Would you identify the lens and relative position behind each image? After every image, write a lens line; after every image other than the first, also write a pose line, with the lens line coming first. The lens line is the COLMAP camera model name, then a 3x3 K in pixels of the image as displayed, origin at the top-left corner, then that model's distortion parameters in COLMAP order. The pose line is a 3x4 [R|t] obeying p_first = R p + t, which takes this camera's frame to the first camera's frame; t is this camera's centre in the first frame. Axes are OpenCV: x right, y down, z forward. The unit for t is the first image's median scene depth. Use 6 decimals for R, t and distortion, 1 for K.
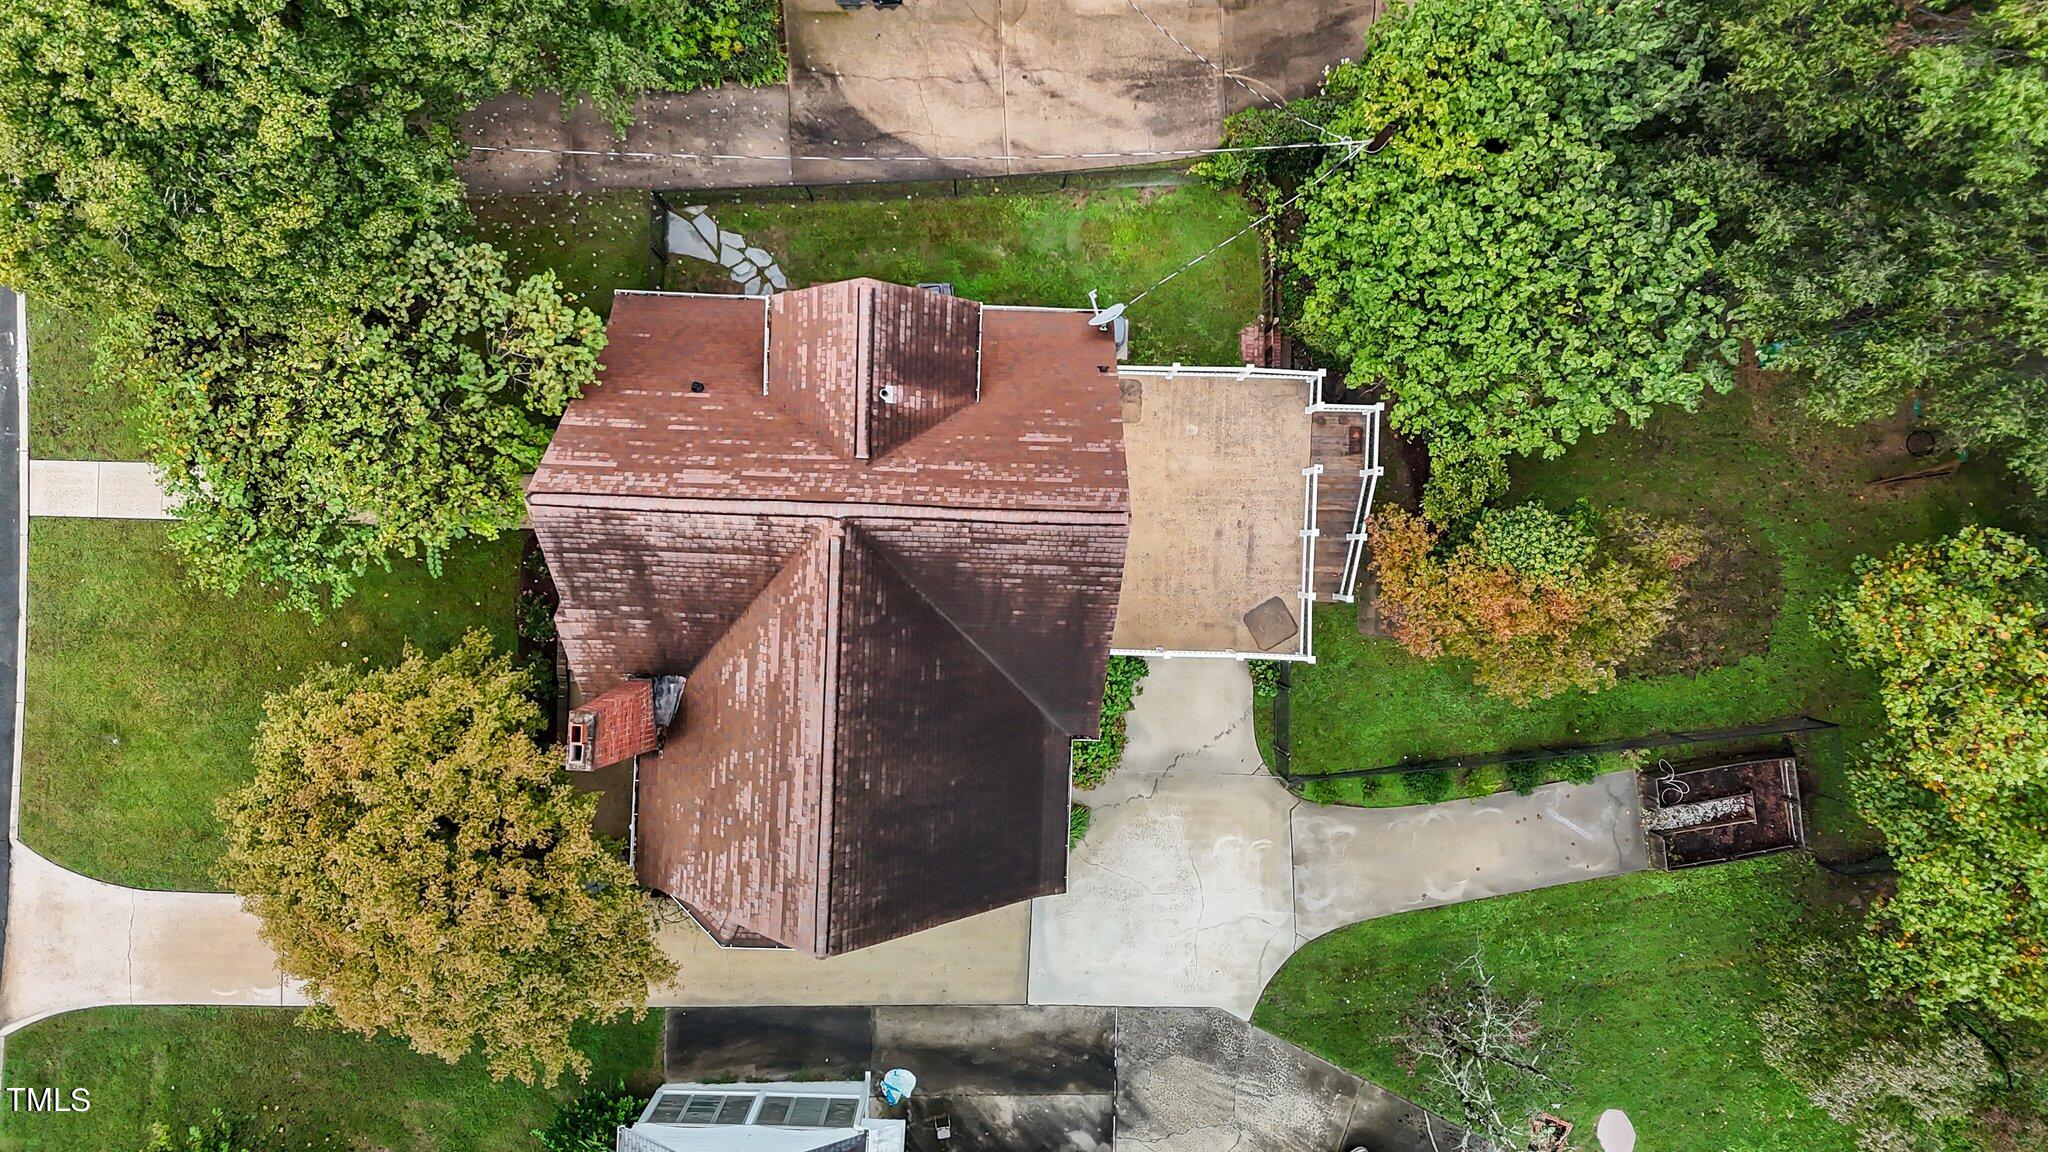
lens RADIAL K [[1489.6, 0, 1026.4], [0, 1489.6, 566.0], [0, 0, 1]] dist [0.012668, -0.000518]
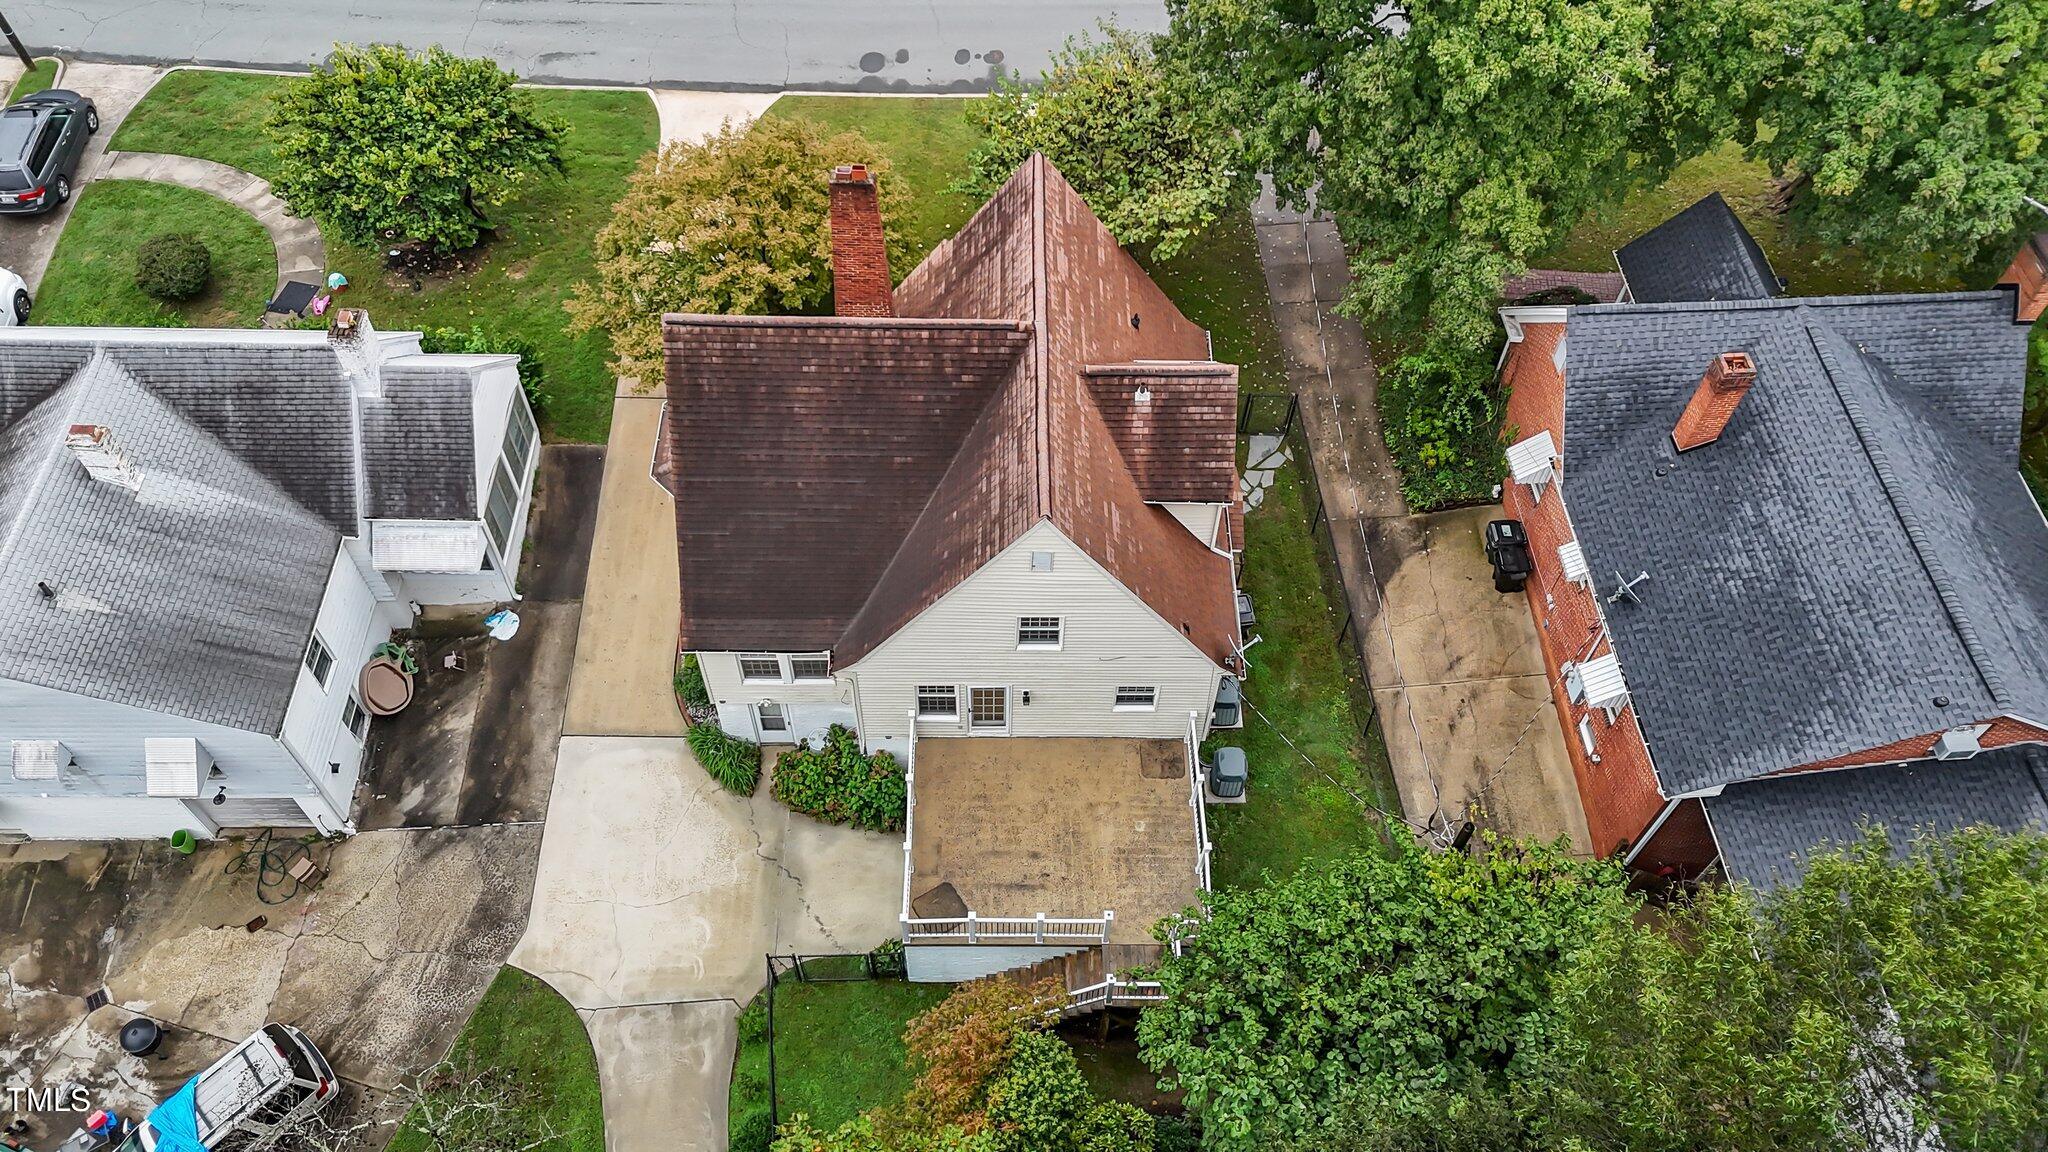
lens RADIAL K [[1489.6, 0, 1012.8], [0, 1489.6, 579.3], [0, 0, 1]] dist [0.012668, -0.000518]
pose [[0.037499, 0.805257, -0.591739, 0.539180], [-0.999109, 0.018744, -0.037807, 0.024407], [-0.019353, 0.592629, 0.805243, 0.117008]]
